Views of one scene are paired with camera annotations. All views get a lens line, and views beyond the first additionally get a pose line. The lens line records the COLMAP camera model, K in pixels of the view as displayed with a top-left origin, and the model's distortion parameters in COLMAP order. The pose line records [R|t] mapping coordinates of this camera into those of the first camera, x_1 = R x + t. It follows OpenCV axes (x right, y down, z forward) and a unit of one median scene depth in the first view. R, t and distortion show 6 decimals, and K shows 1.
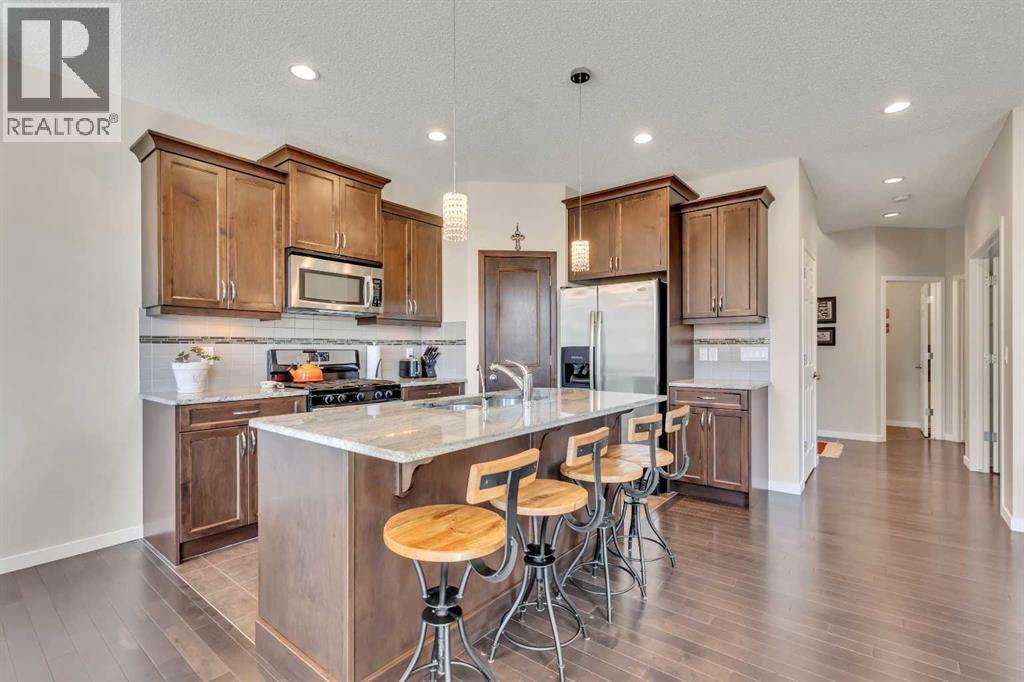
lens RADIAL K [[456.6, 0, 483.3], [0, 456.6, 346.4], [0, 0, 1]] dist [0.001663, 0.000288]
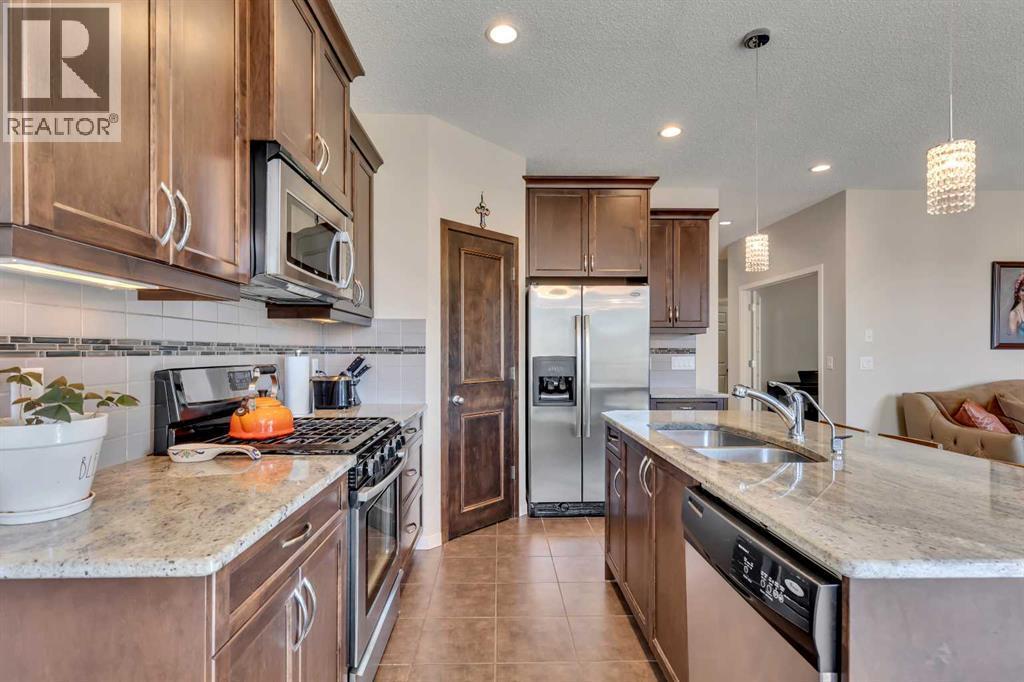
lens RADIAL K [[491.3, 0, 500.6], [0, 491.3, 331.6], [0, 0, 1]] dist [0.003399, 0.000557]
pose [[0.749244, 0.028518, 0.661680, -0.450387], [-0.005781, 0.999316, -0.036524, -0.011064], [-0.662269, 0.023540, 0.748897, 0.393338]]
